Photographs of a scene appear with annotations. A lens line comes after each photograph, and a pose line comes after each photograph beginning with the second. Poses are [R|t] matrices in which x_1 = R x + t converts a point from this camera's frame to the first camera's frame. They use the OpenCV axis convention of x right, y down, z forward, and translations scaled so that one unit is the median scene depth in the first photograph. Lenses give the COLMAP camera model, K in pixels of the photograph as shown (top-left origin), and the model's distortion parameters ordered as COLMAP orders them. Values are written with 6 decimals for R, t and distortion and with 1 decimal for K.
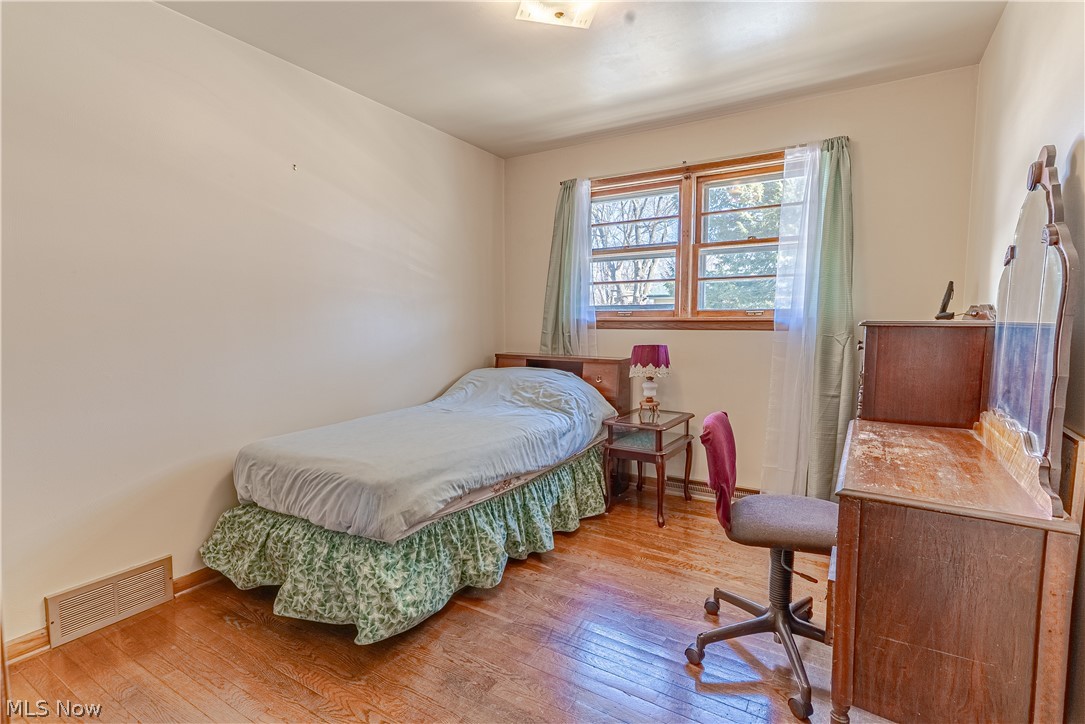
lens RADIAL K [[519.2, 0, 538.4], [0, 519.2, 362.3], [0, 0, 1]] dist [0.004965, -0.000960]
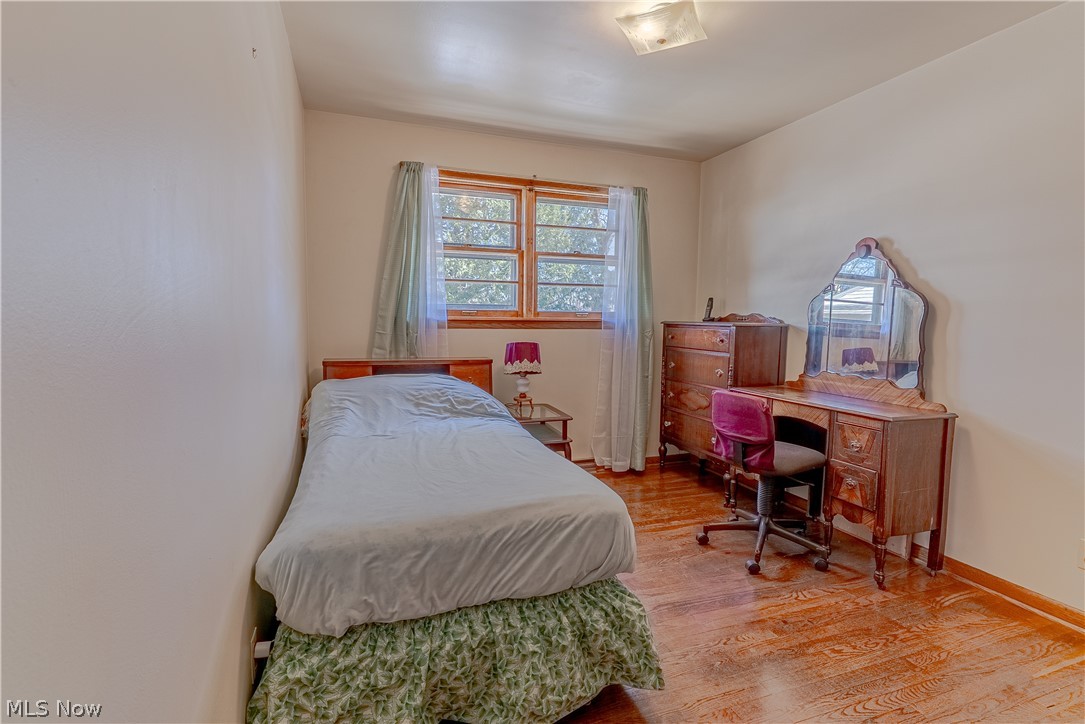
lens RADIAL K [[519.2, 0, 542.8], [0, 519.2, 362.3], [0, 0, 1]] dist [0.004965, -0.000960]
pose [[0.621352, -0.057095, 0.781449, -0.572524], [0.053128, 0.998116, 0.030681, -0.024737], [-0.781728, 0.022453, 0.623215, 0.304478]]
